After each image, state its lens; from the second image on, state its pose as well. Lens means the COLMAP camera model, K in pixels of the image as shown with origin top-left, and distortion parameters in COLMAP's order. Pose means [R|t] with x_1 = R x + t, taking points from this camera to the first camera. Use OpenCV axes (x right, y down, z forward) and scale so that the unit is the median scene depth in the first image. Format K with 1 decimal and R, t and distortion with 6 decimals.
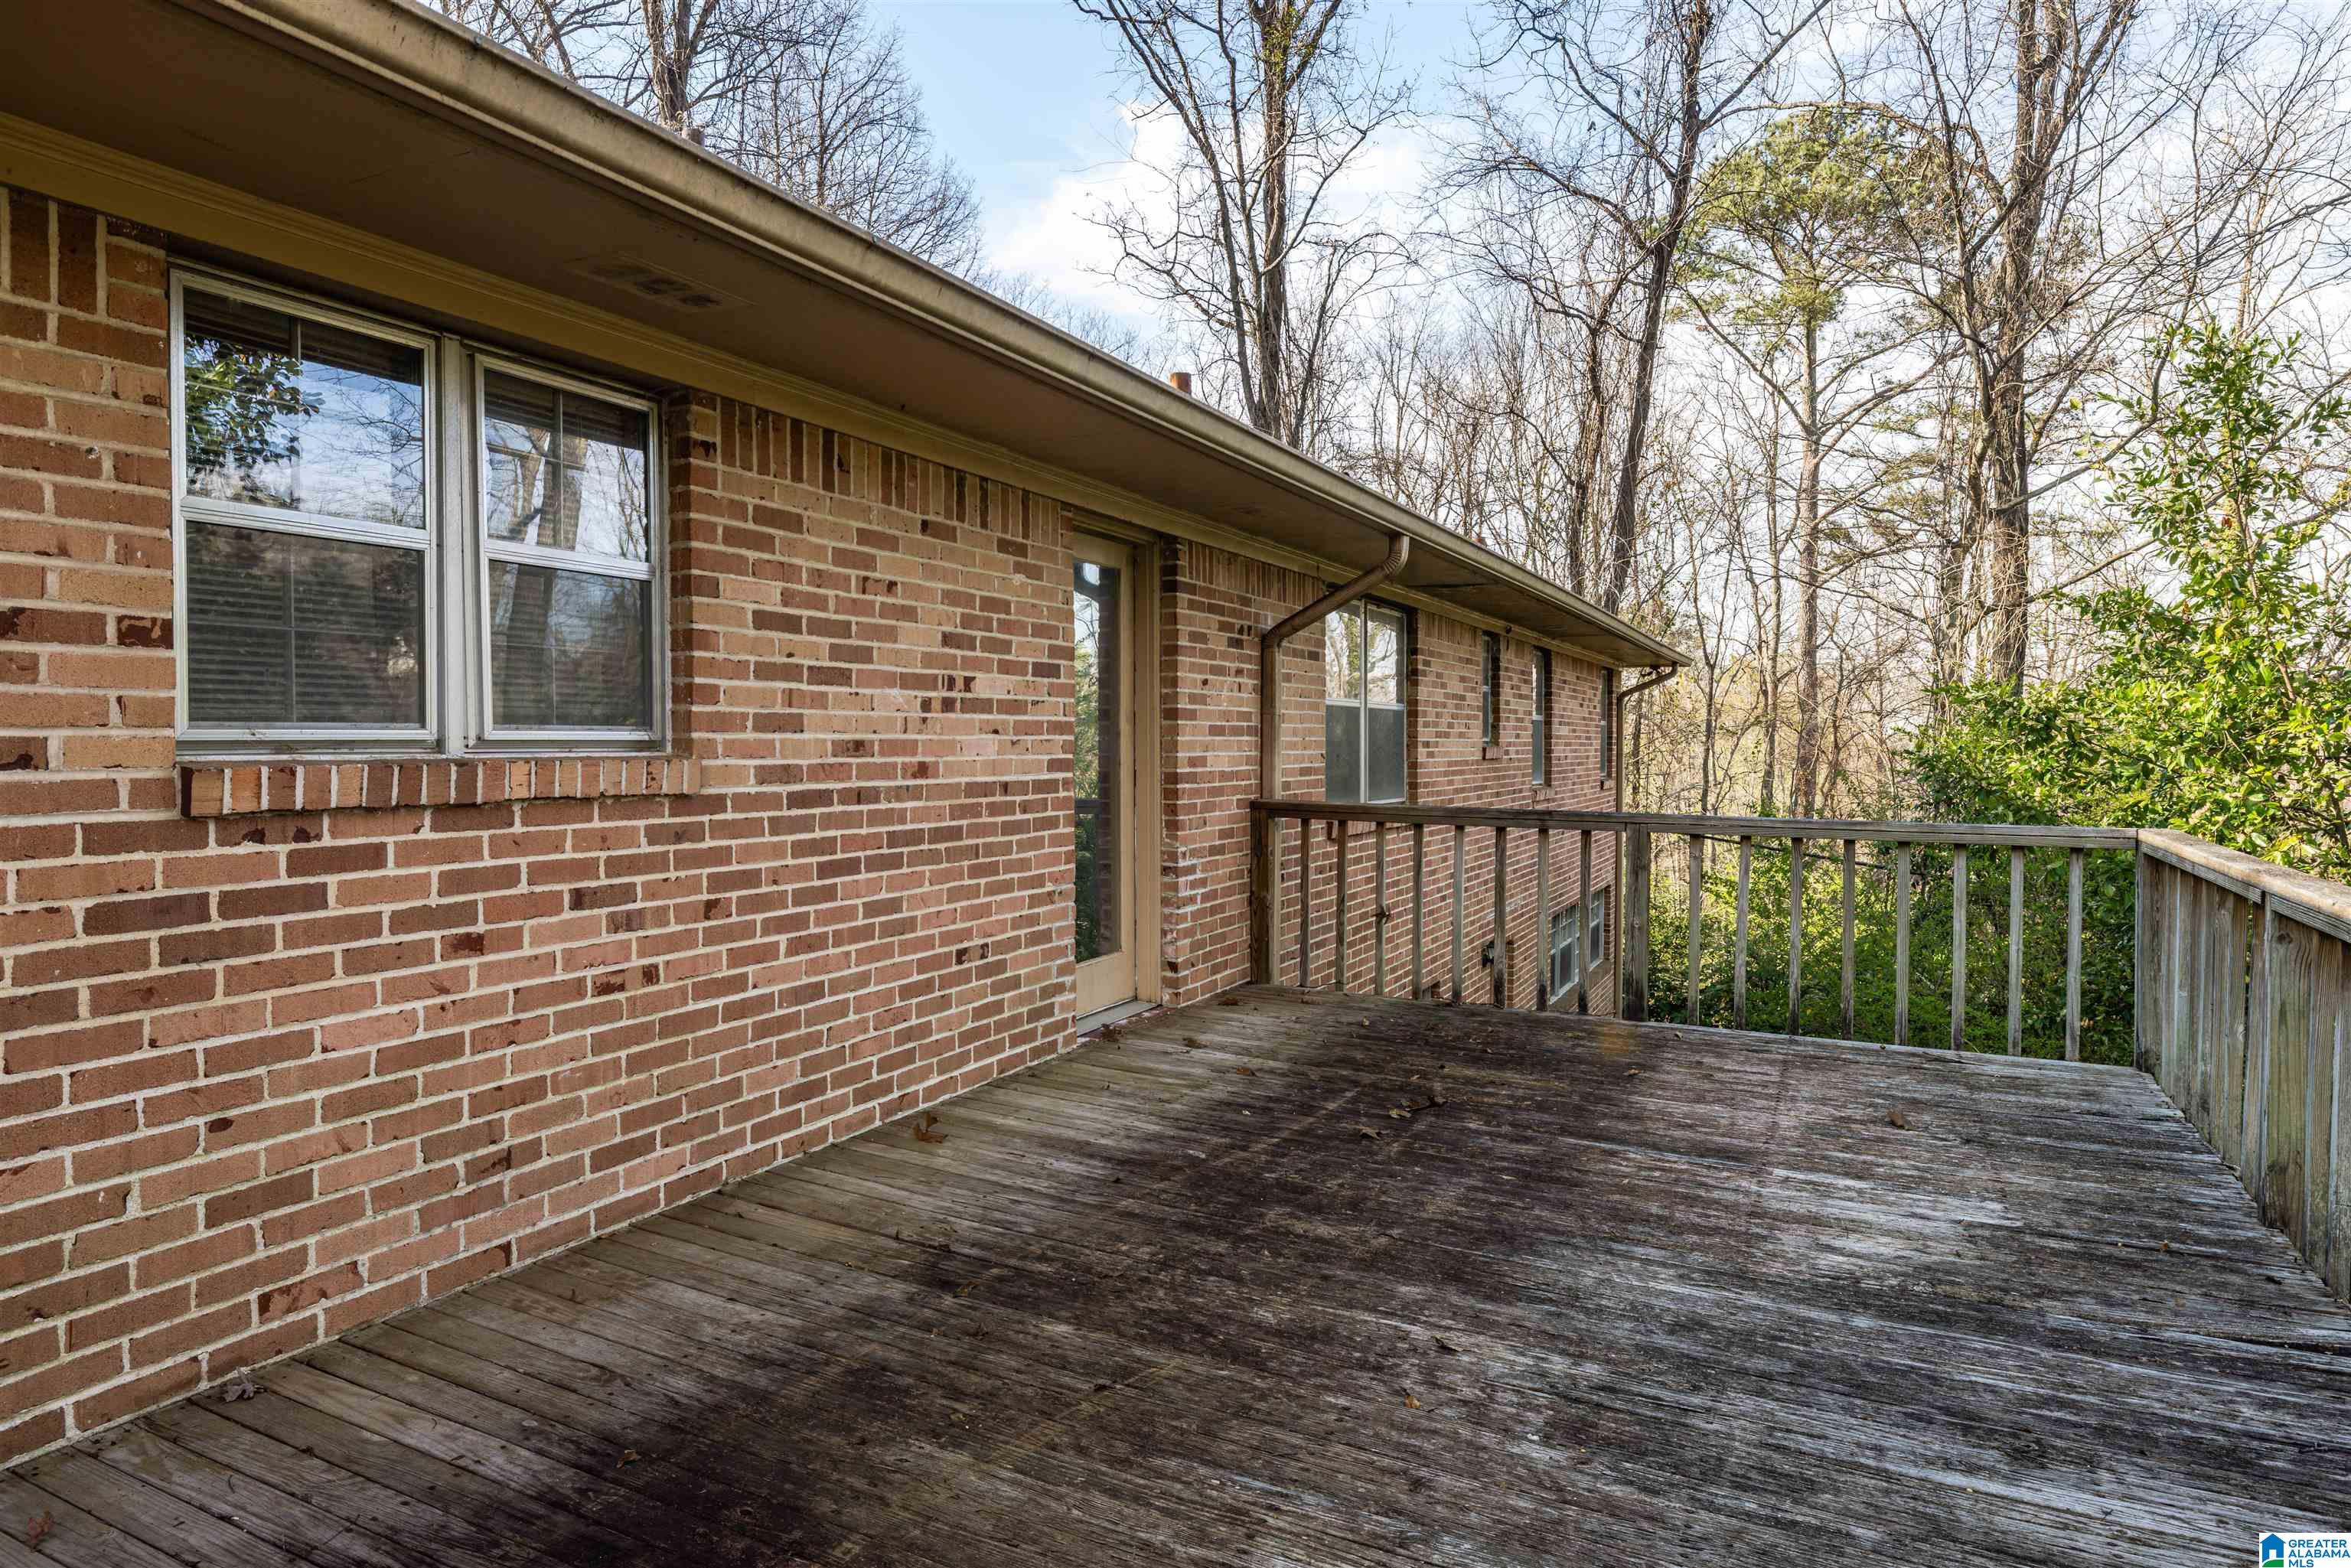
lens RADIAL K [[1408.4, 0, 1170.1], [0, 1408.4, 771.5], [0, 0, 1]] dist [-0.001734, 0.002576]
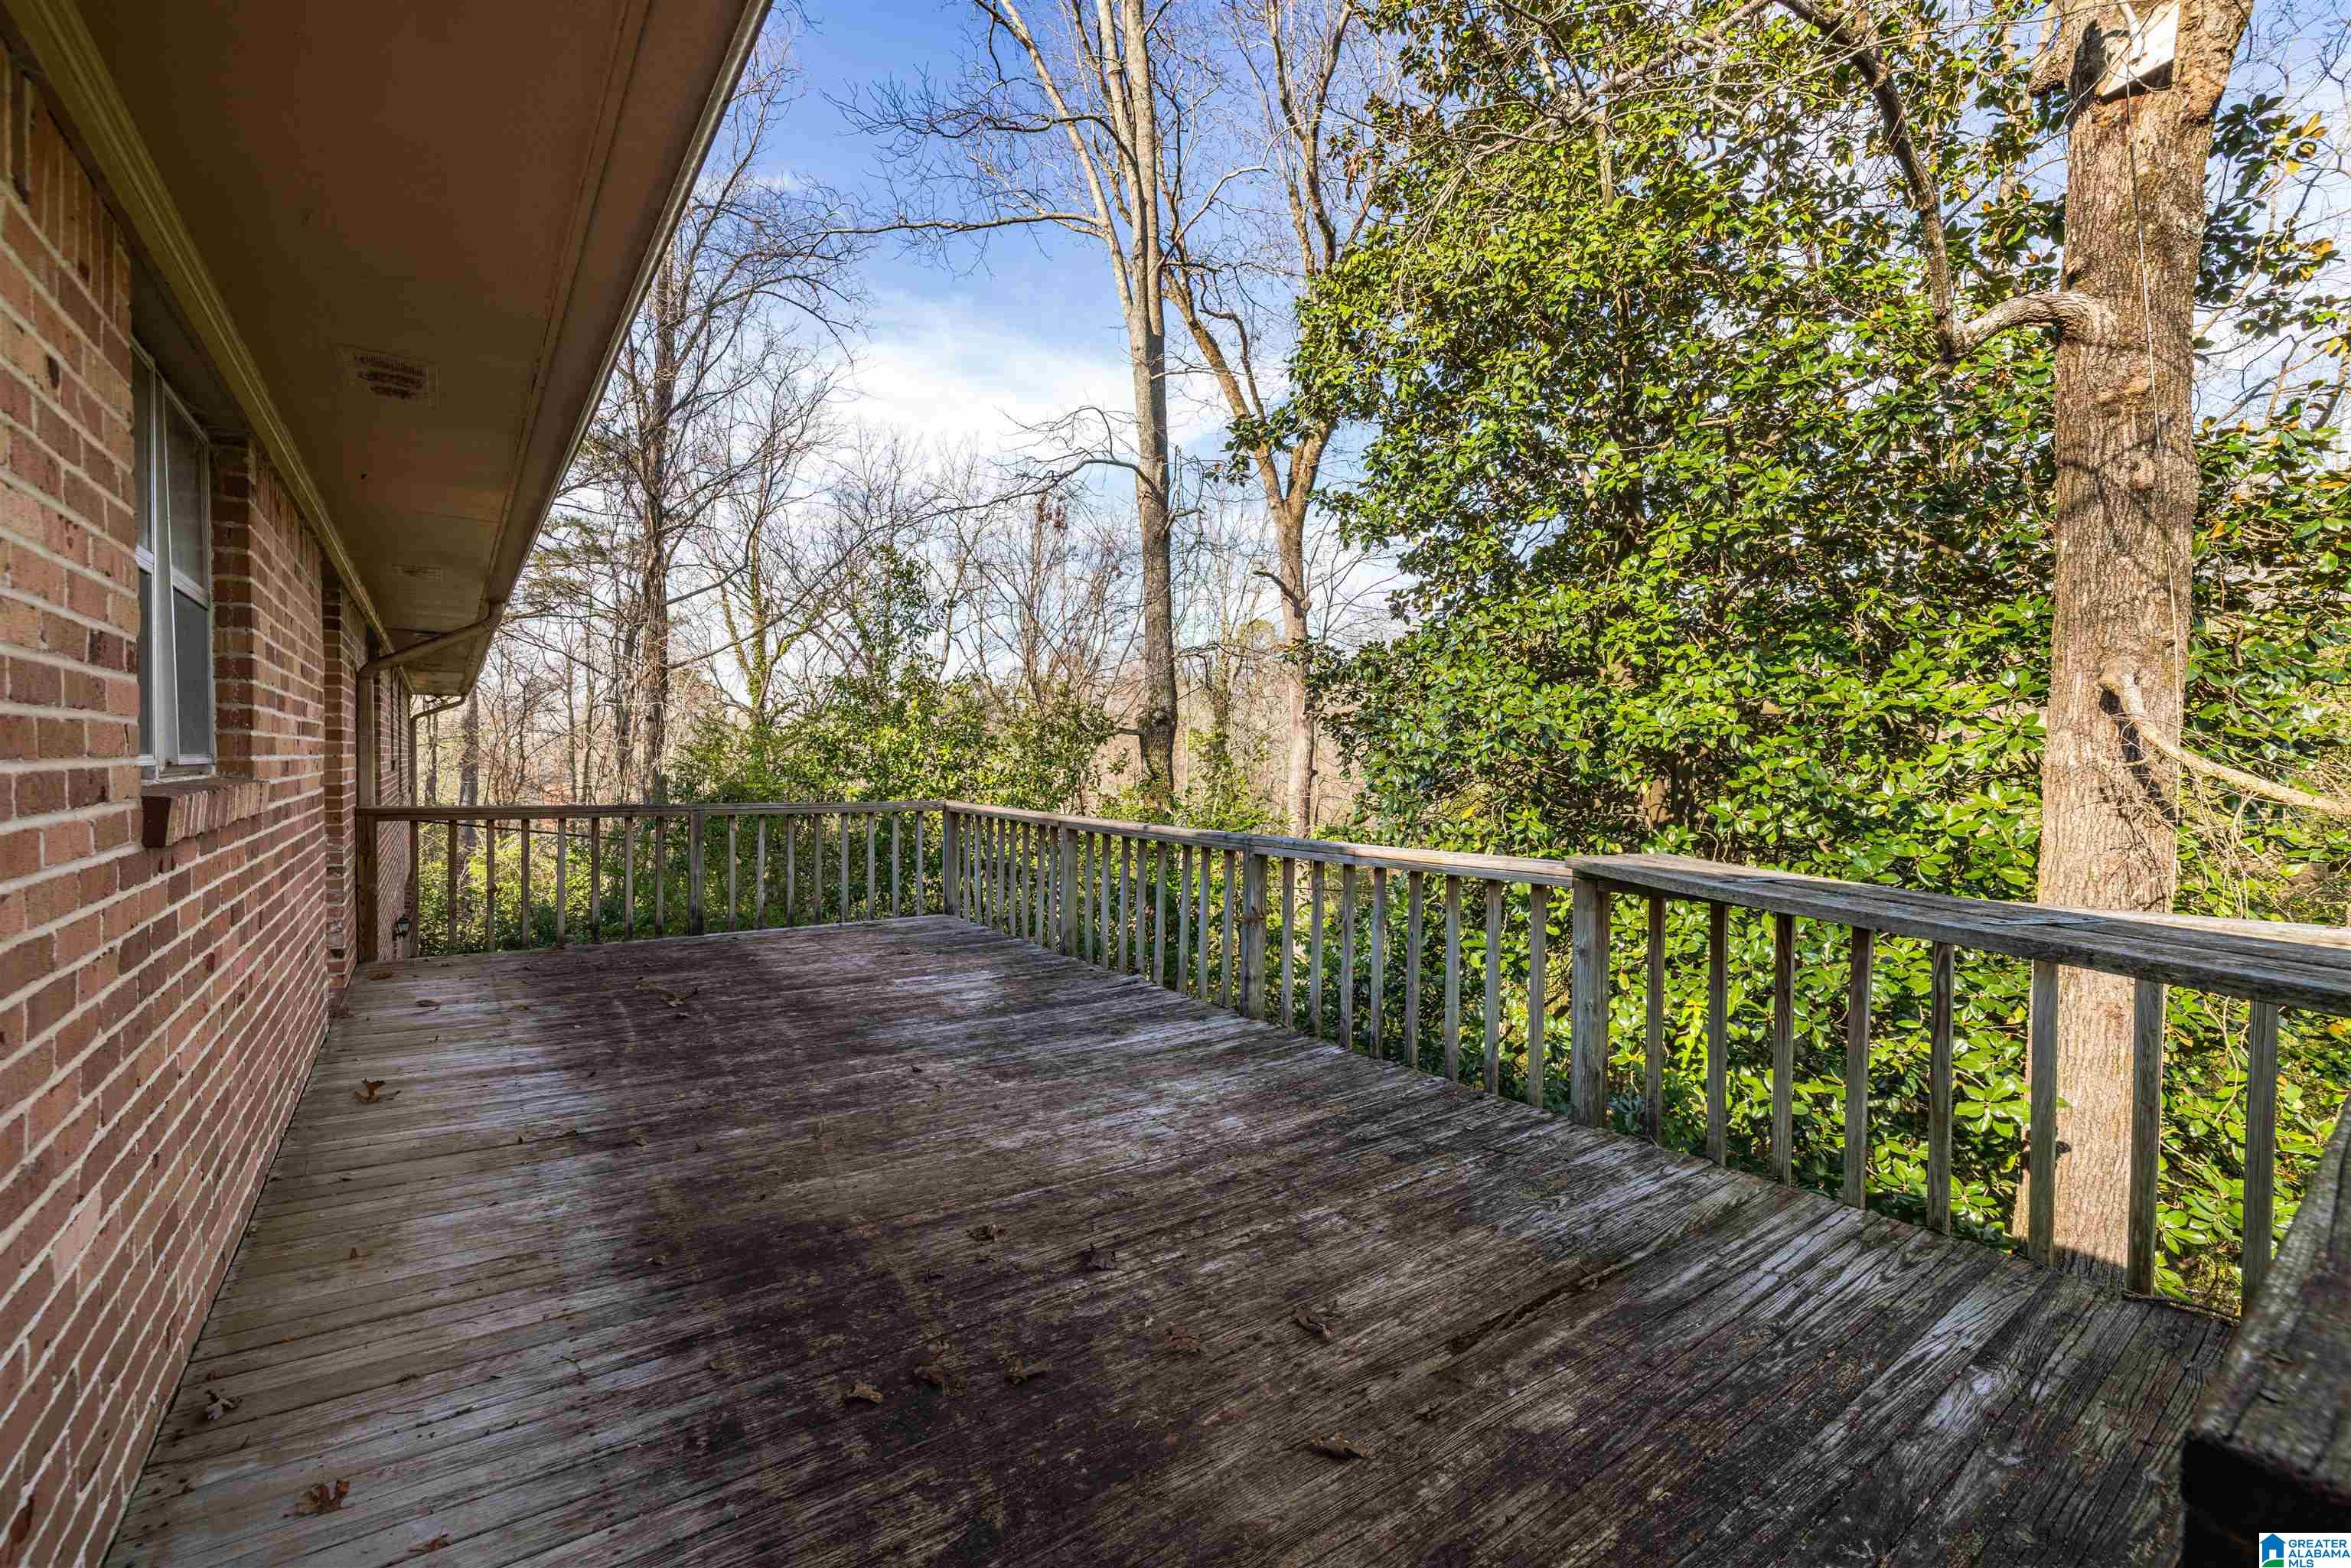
lens RADIAL K [[979.2, 0, 1155.7], [0, 979.2, 780.1], [0, 0, 1]] dist [-0.000671, -0.000033]
pose [[0.468725, -0.018853, 0.883143, -0.762266], [0.014060, 0.999805, 0.013881, -0.011543], [-0.883232, 0.005911, 0.468899, 0.051068]]
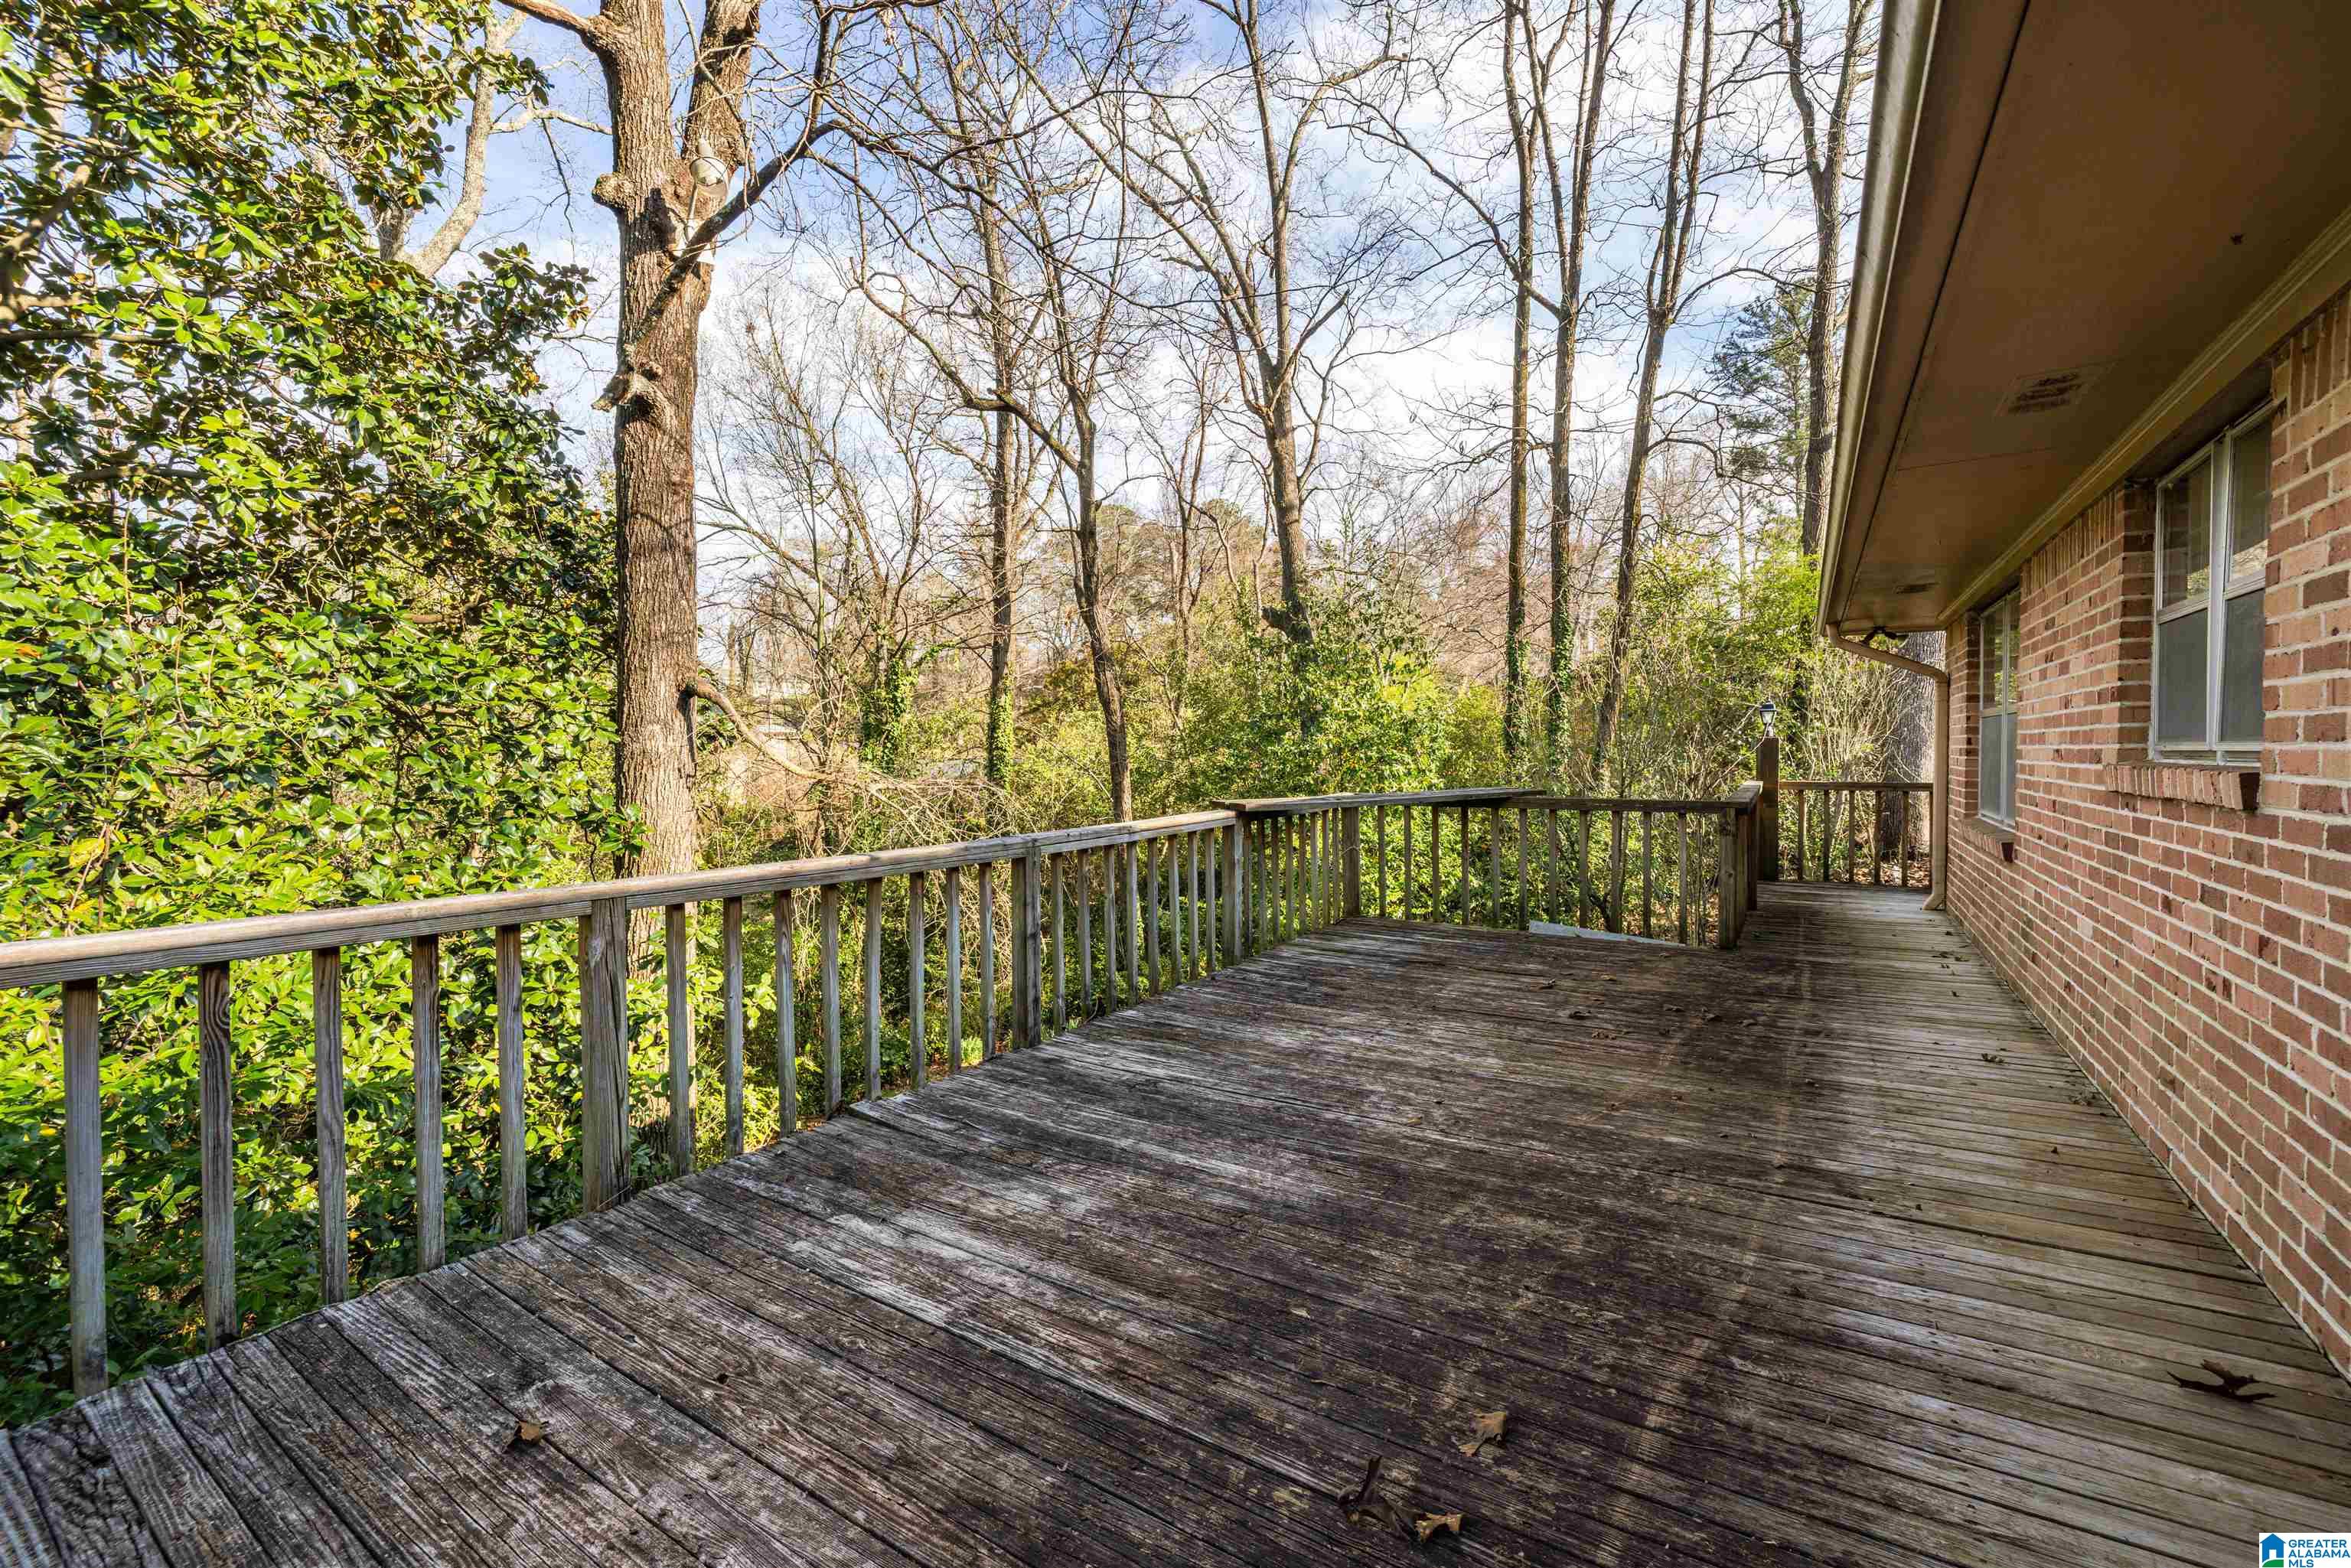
lens RADIAL K [[979.2, 0, 1169.1], [0, 979.2, 770.1], [0, 0, 1]] dist [-0.000671, -0.000033]
pose [[-0.993055, 0.000583, 0.117653, 0.309995], [0.005663, 0.999066, 0.042842, -0.046111], [-0.117518, 0.043210, -0.992130, 1.920313]]
